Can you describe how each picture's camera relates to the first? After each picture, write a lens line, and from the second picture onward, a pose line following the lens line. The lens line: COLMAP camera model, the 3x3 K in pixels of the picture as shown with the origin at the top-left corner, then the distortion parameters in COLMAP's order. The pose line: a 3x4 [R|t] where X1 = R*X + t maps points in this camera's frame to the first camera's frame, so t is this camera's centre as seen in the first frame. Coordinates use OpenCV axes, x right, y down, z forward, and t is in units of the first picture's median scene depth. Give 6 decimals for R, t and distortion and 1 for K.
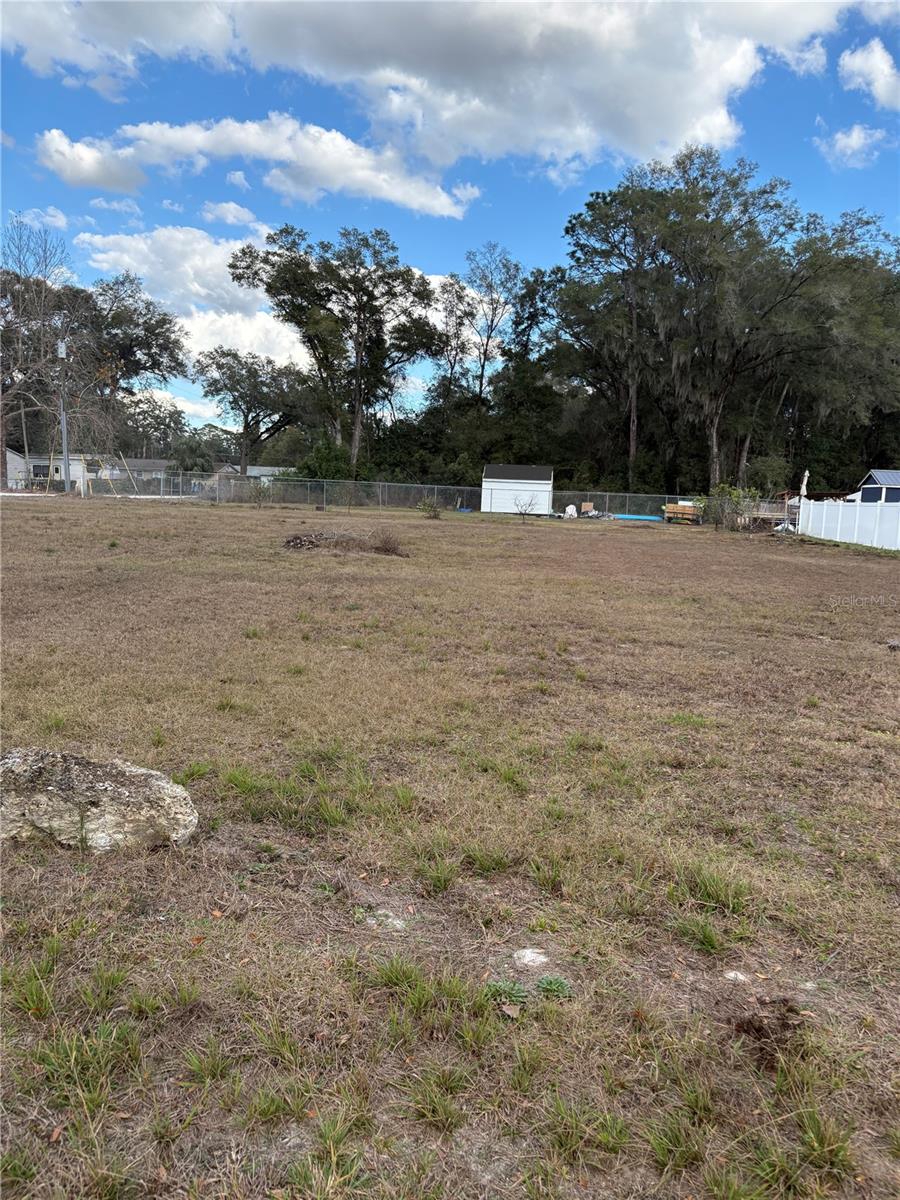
lens RADIAL K [[896.4, 0, 453.6], [0, 896.4, 614.2], [0, 0, 1]] dist [0.025780, -0.035632]
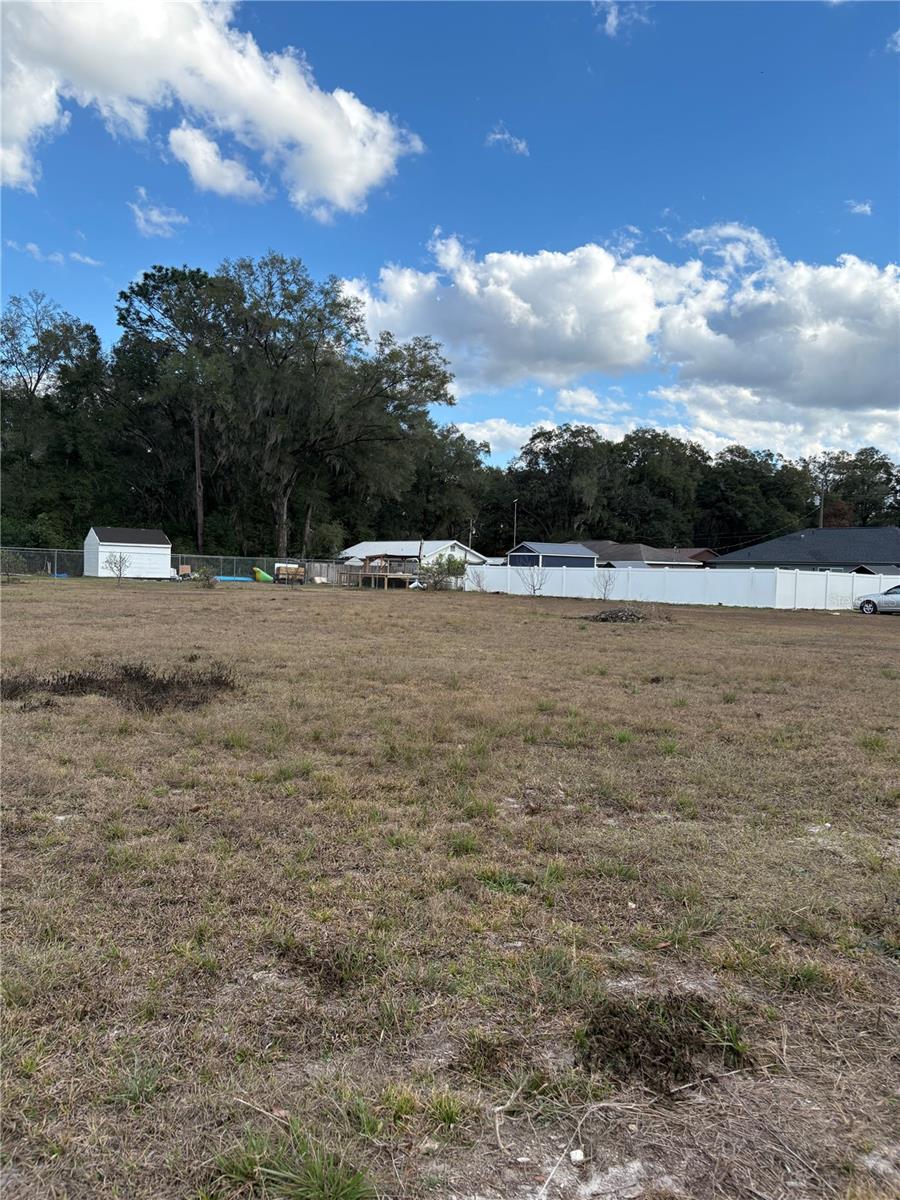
lens RADIAL K [[895.2, 0, 434.5], [0, 895.2, 621.7], [0, 0, 1]] dist [0.003247, -0.003487]
pose [[0.738723, -0.059366, 0.671389, -0.331107], [0.092214, 0.995649, -0.013423, -0.020907], [-0.667671, 0.071827, 0.740984, 0.059756]]
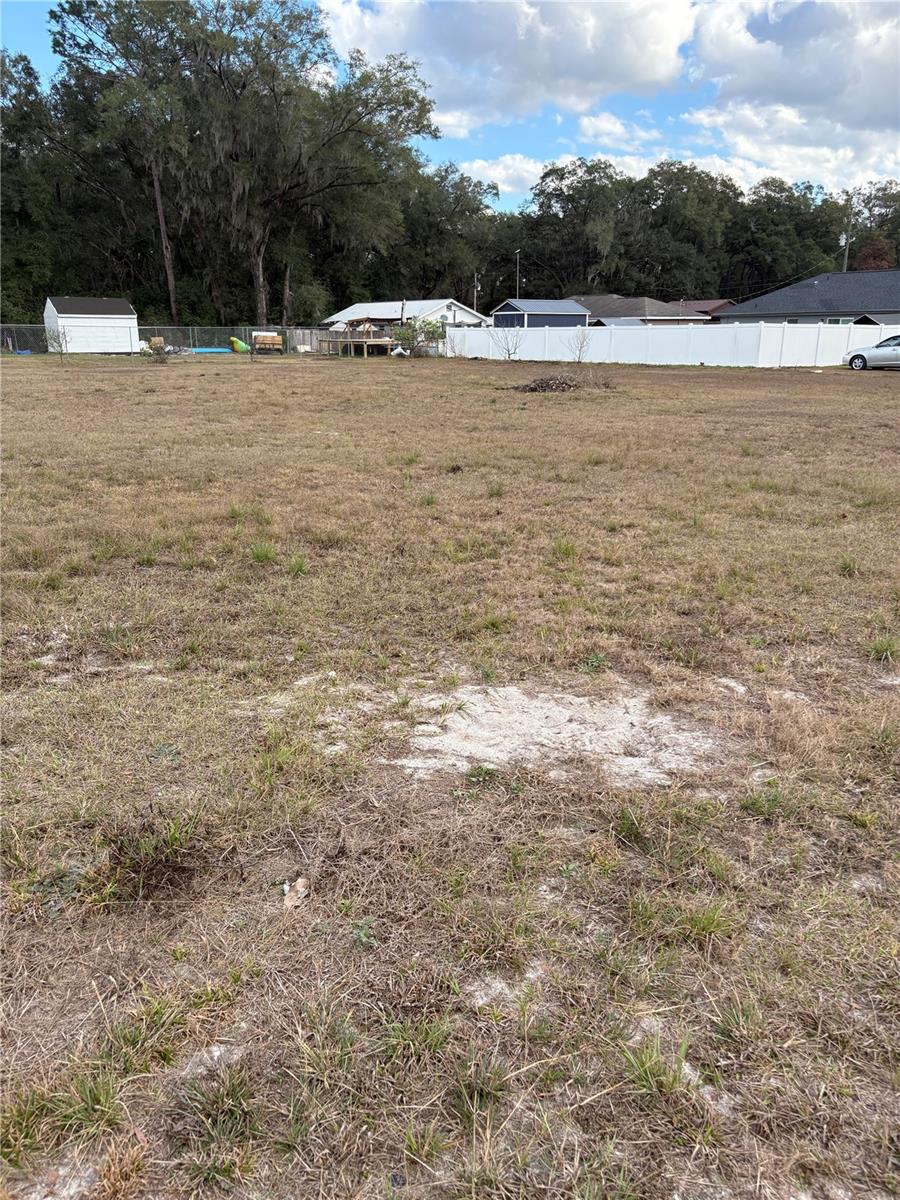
lens RADIAL K [[896.4, 0, 453.6], [0, 896.4, 614.2], [0, 0, 1]] dist [0.025780, -0.035632]
pose [[0.741226, -0.242104, 0.626075, -0.289892], [0.122455, 0.965811, 0.228504, -0.019533], [-0.659992, -0.092707, 0.745531, 0.046665]]
